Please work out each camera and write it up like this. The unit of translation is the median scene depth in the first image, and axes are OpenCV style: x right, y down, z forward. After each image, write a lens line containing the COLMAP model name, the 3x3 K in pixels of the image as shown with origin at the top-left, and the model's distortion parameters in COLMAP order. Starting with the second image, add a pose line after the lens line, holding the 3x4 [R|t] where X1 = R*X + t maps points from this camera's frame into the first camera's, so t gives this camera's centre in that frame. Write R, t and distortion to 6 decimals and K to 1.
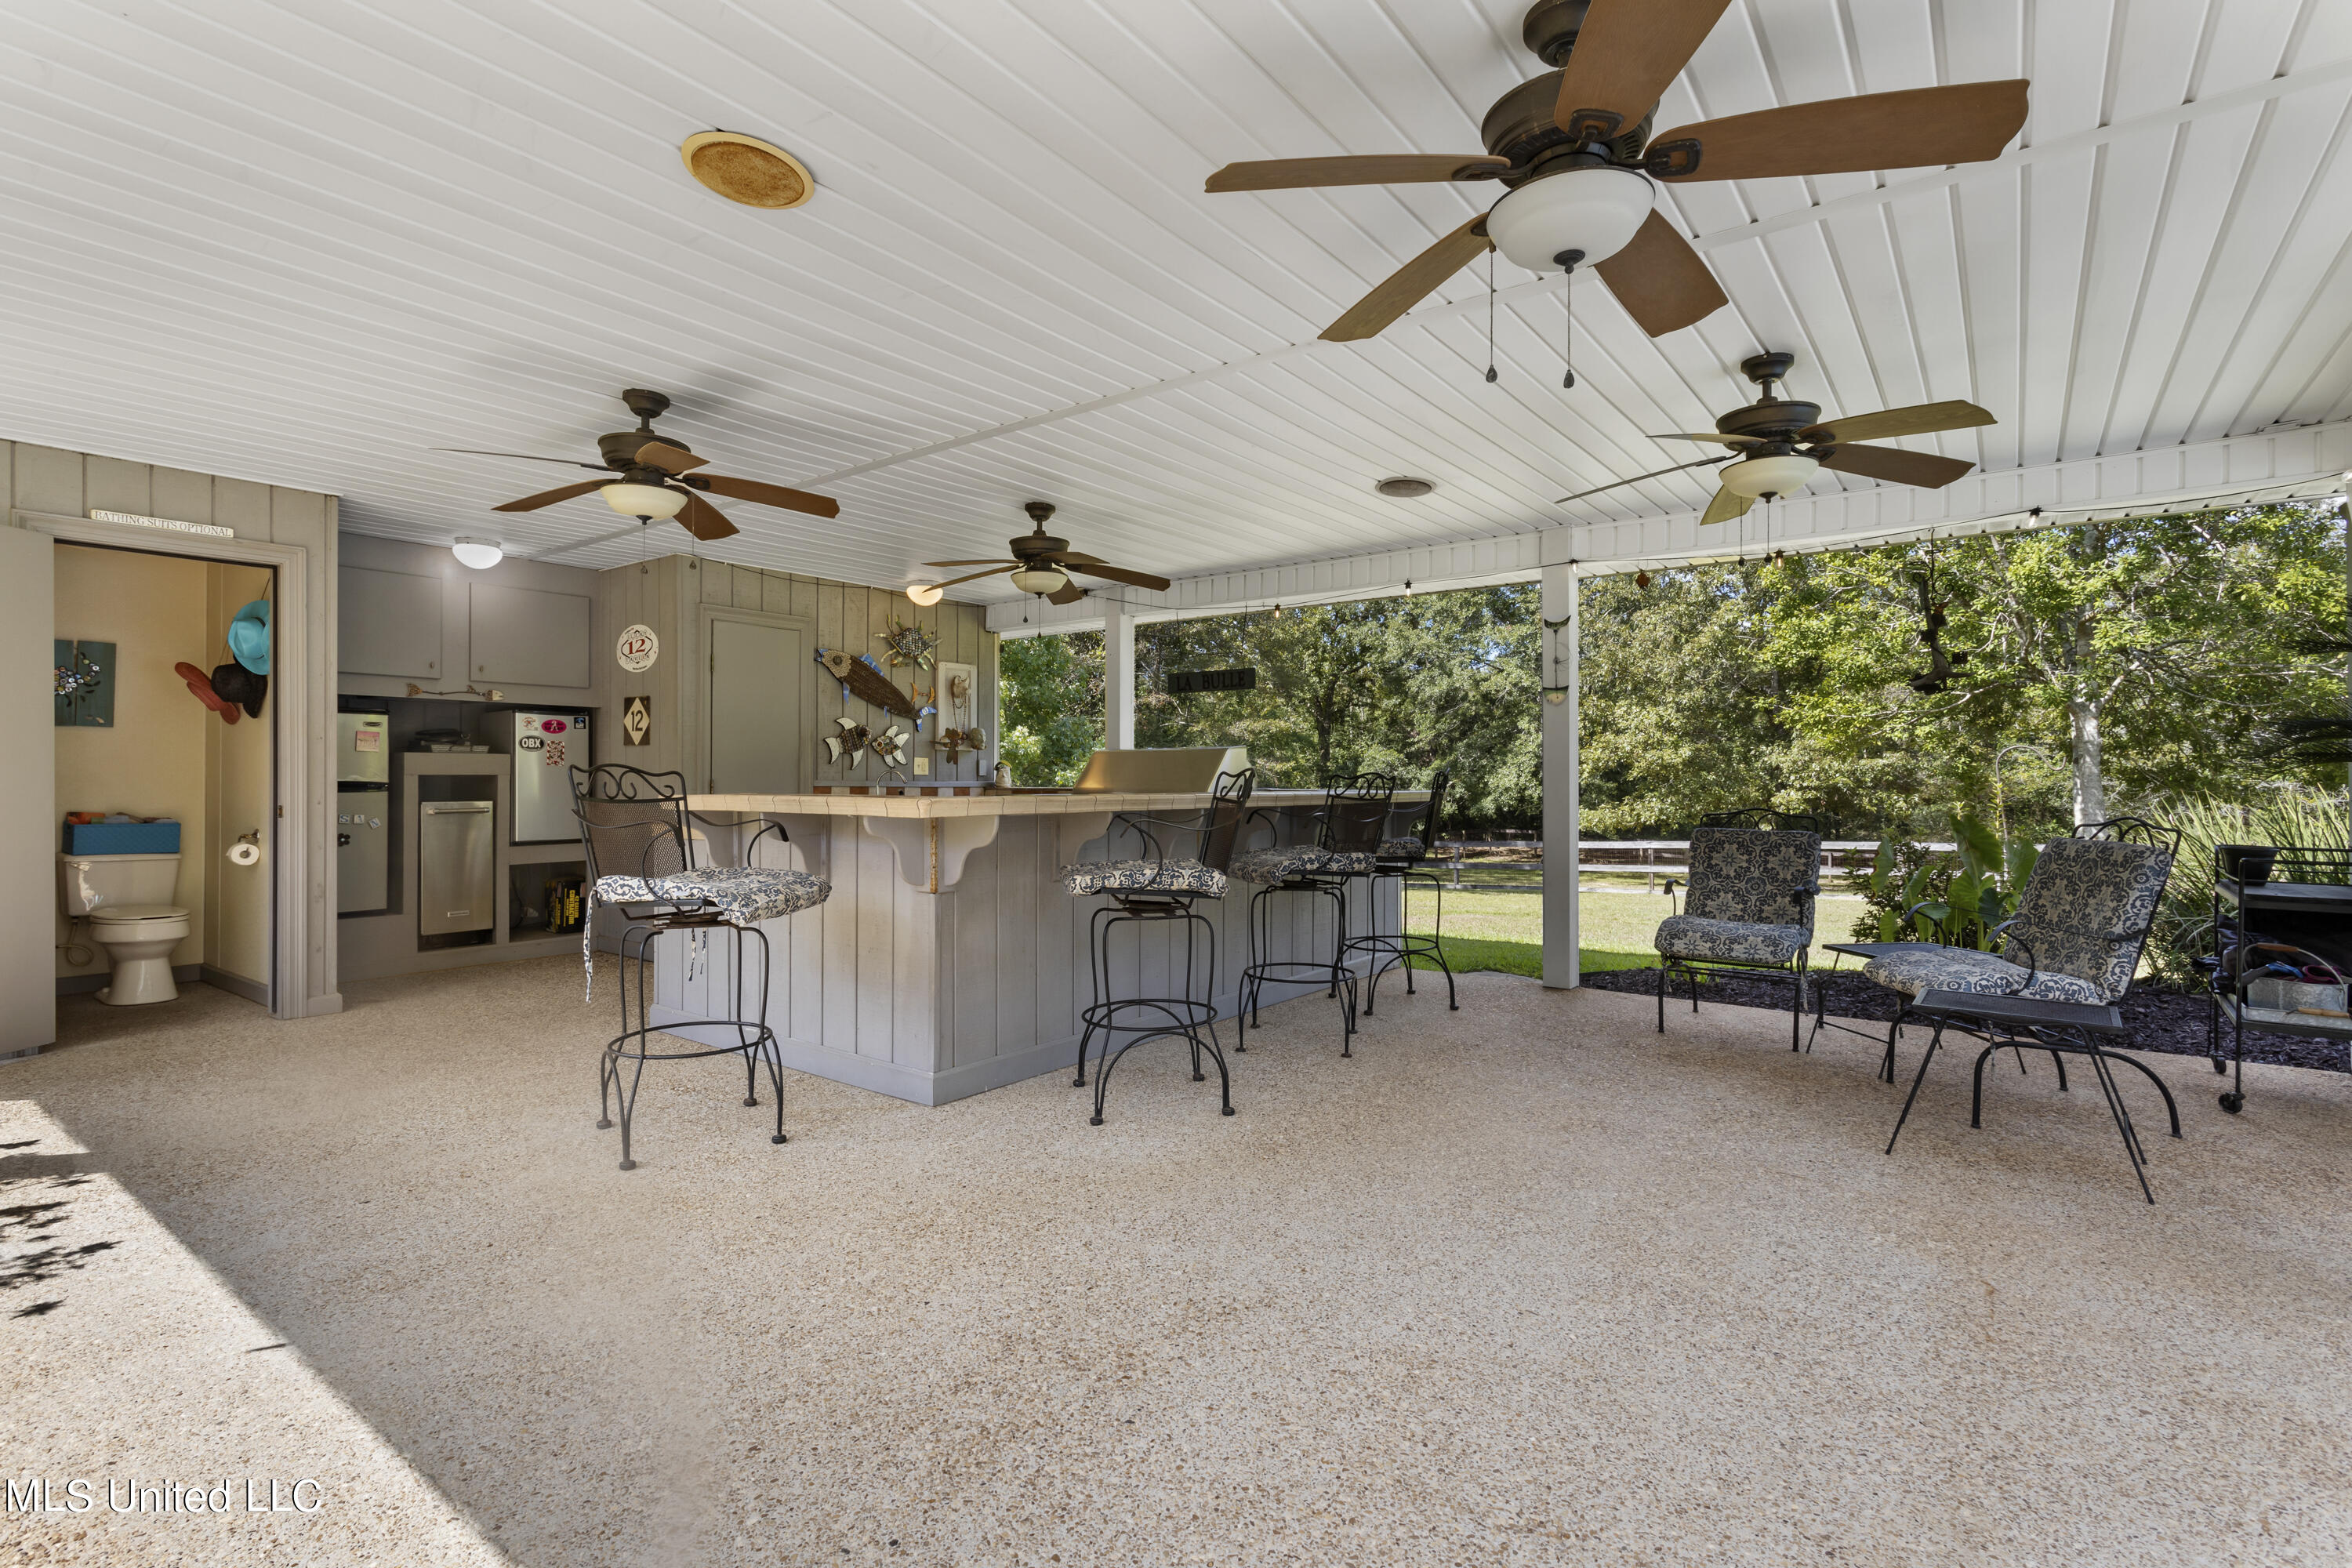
lens RADIAL K [[1119.7, 0, 1176.0], [0, 1119.7, 784.0], [0, 0, 1]] dist [-0.000488, -0.000025]
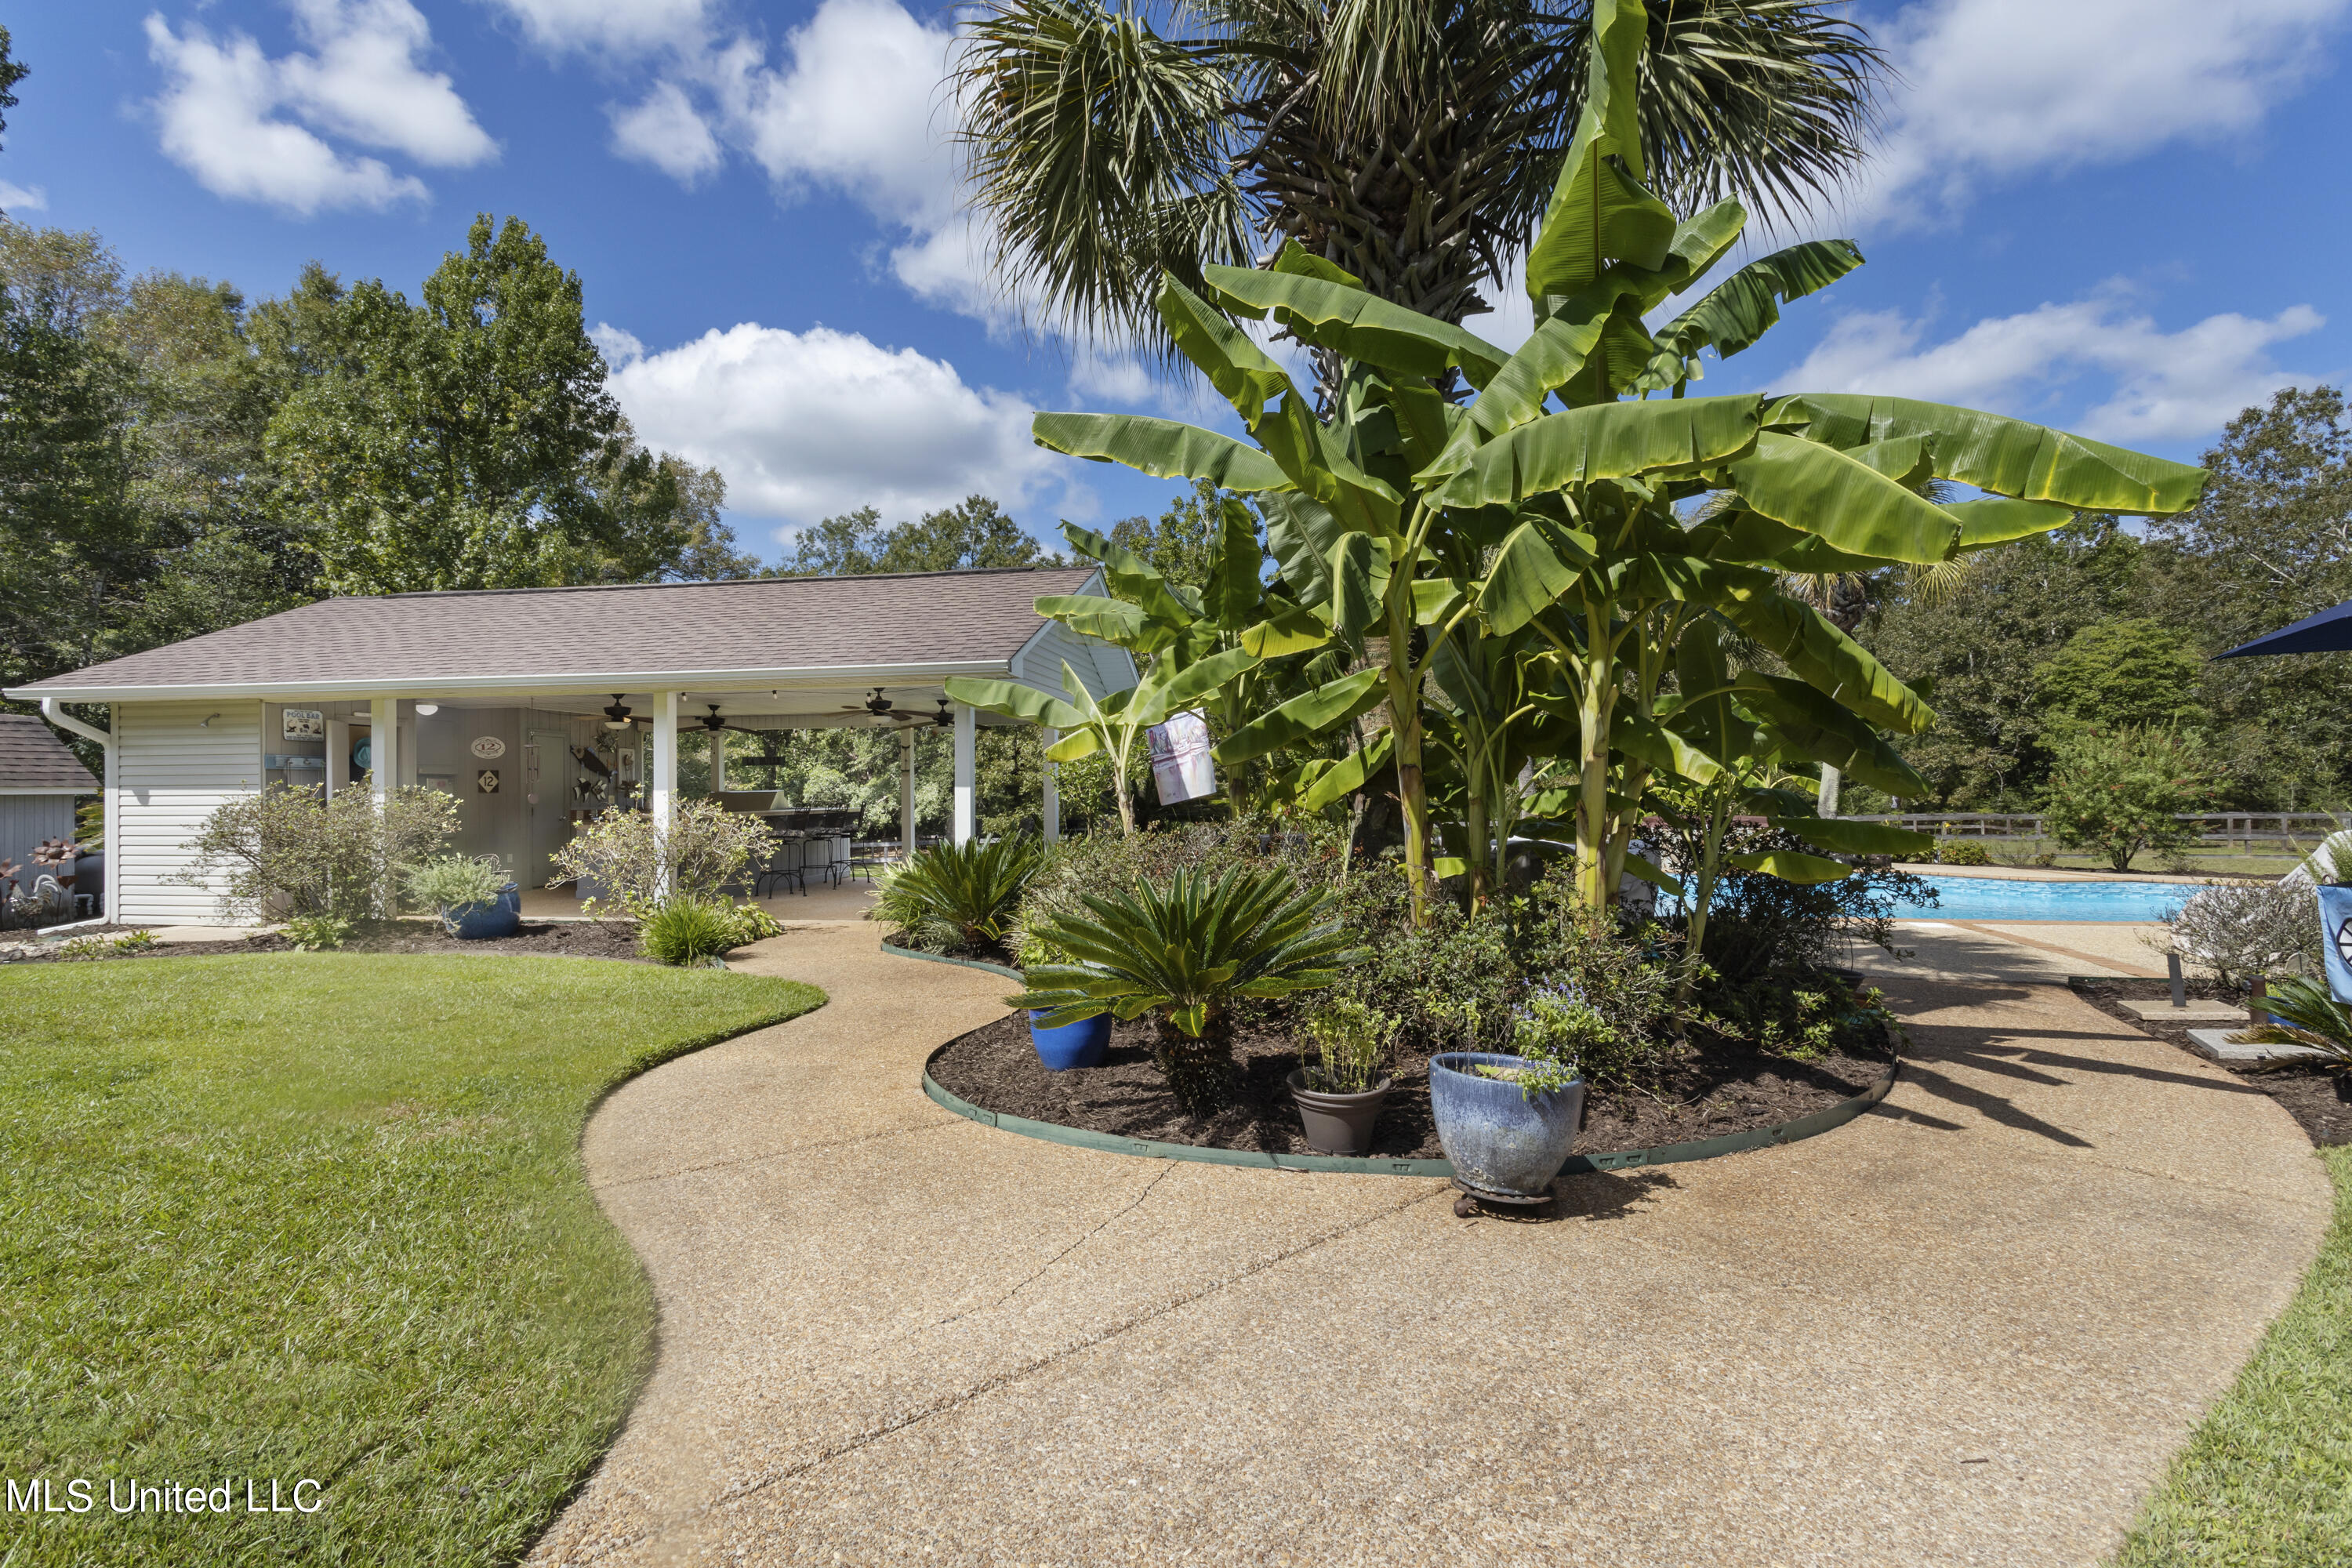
lens RADIAL K [[1119.7, 0, 1176.0], [0, 1119.7, 784.0], [0, 0, 1]] dist [-0.000488, -0.000025]
pose [[0.882161, -0.005621, 0.470915, -0.044937], [0.010734, 0.999909, -0.008171, -0.002624], [-0.470826, 0.012263, 0.882141, -0.207742]]
